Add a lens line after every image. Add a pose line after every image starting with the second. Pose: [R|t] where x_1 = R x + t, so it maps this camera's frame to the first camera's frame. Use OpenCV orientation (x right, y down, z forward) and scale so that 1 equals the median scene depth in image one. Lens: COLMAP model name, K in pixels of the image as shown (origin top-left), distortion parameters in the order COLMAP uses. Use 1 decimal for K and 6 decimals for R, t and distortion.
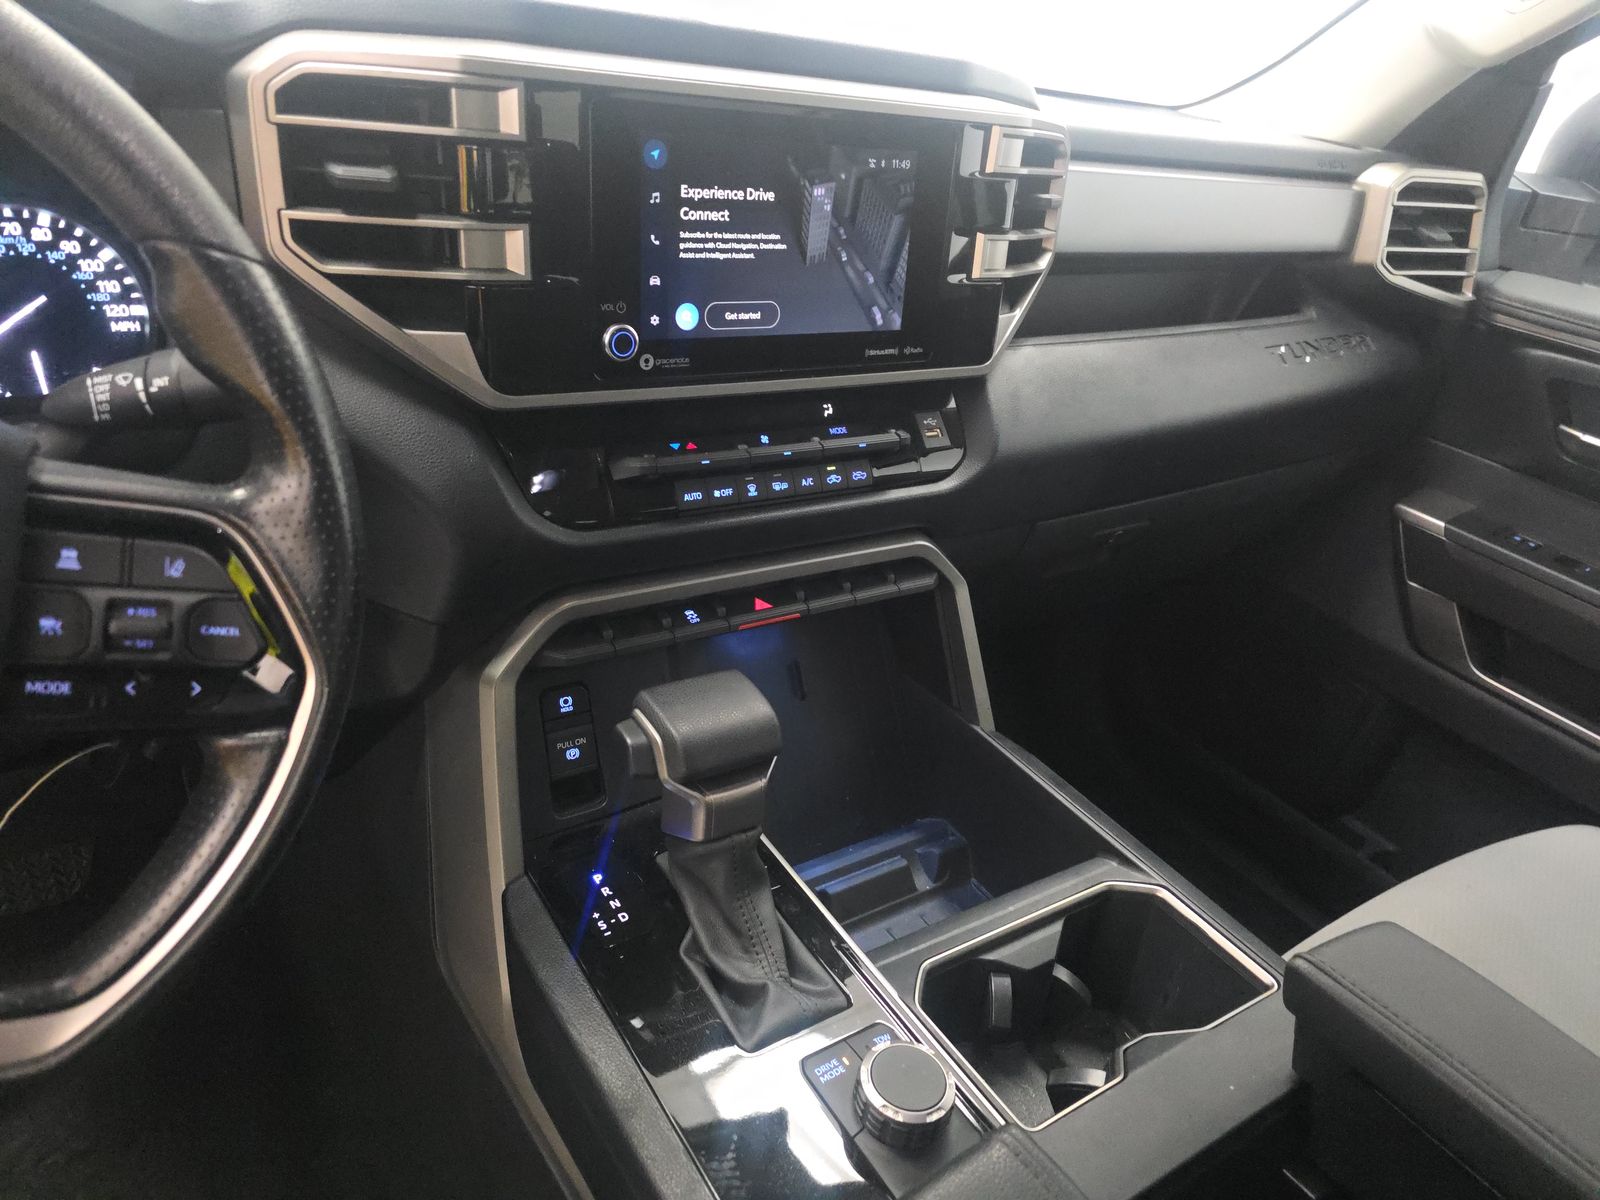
lens RADIAL K [[1047.7, 0, 798.3], [0, 1047.7, 615.9], [0, 0, 1]] dist [0.052751, -0.046189]
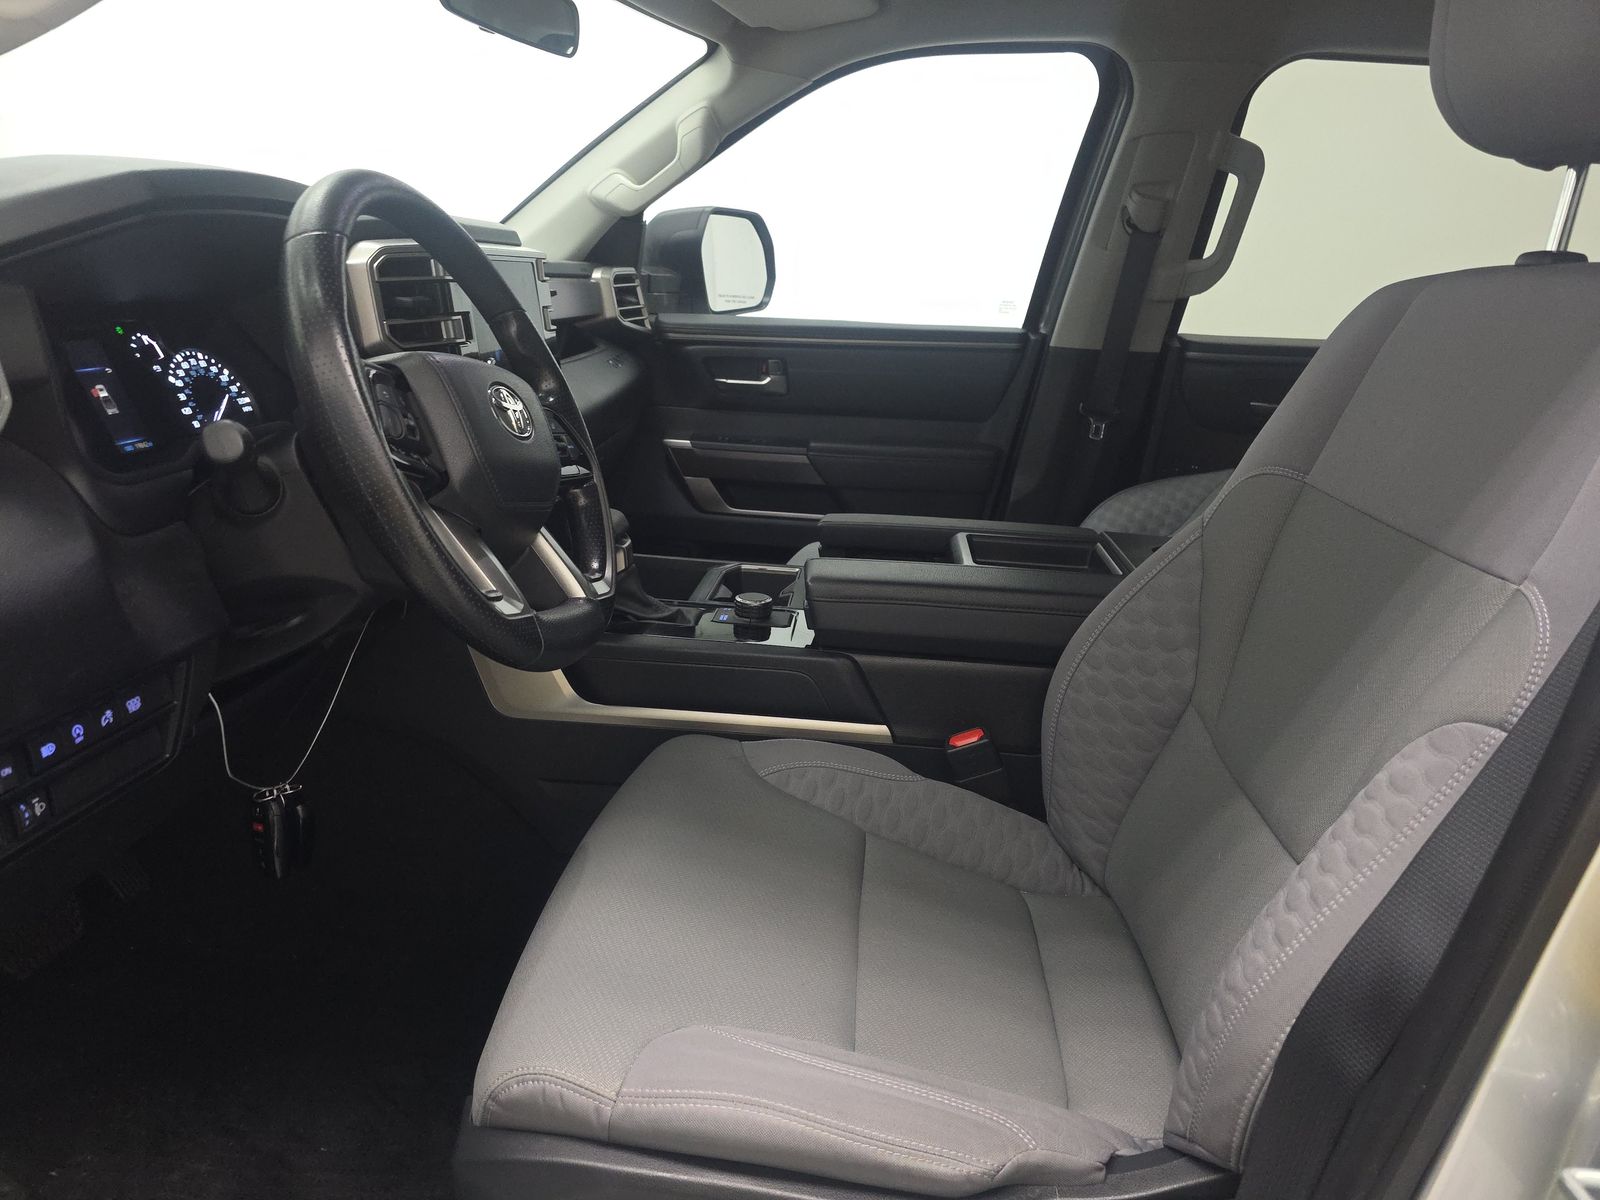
lens RADIAL K [[1047.7, 0, 798.3], [0, 1047.7, 615.9], [0, 0, 1]] dist [0.052751, -0.046189]
pose [[0.615662, -0.336837, 0.712391, -1.454660], [0.415222, 0.907021, 0.070021, 0.296846], [-0.669740, 0.252691, 0.698280, -0.756413]]
